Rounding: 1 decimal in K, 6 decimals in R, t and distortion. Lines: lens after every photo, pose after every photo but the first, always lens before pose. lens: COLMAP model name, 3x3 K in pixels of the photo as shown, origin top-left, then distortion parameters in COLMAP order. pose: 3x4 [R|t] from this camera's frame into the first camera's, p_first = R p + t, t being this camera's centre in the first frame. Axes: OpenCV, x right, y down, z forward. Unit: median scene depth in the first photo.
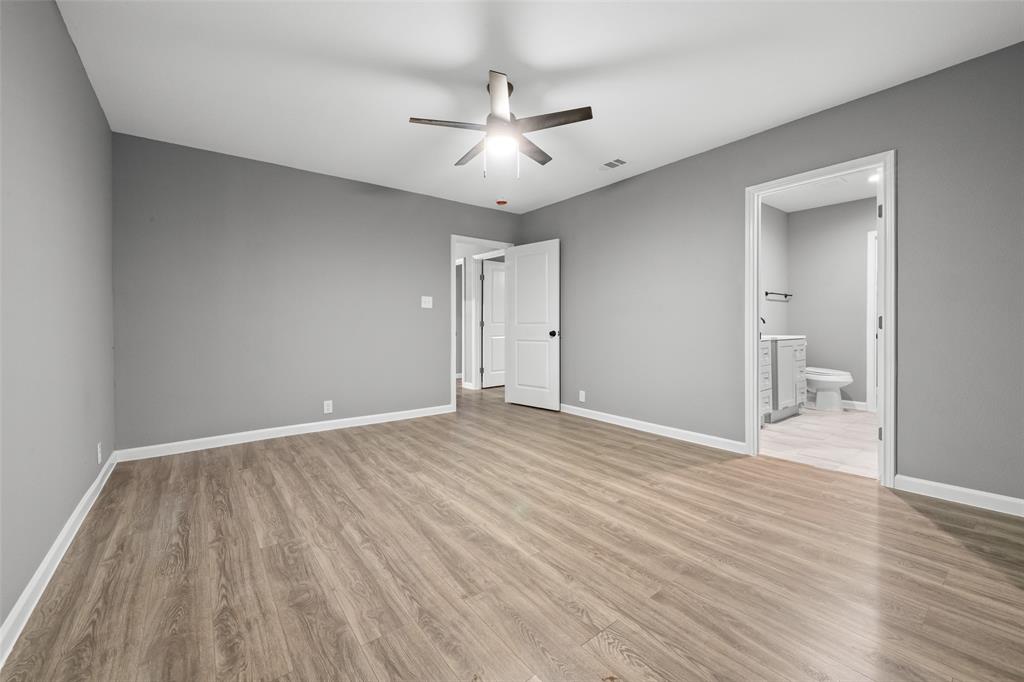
lens RADIAL K [[419.4, 0, 509.9], [0, 419.4, 338.2], [0, 0, 1]] dist [-0.001020, -0.000286]
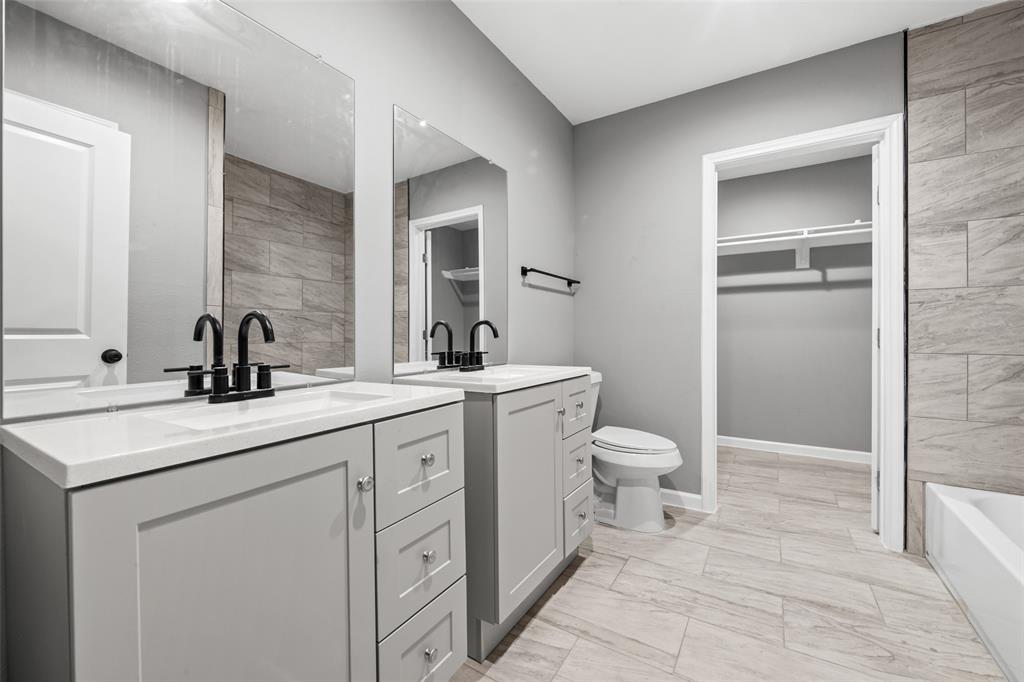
lens RADIAL K [[419.4, 0, 509.9], [0, 419.4, 338.2], [0, 0, 1]] dist [-0.001020, -0.000286]
pose [[0.933830, 0.003257, 0.357702, 0.941593], [0.006036, 0.999673, -0.024860, -0.046109], [-0.357666, 0.025374, 0.933505, 1.251953]]
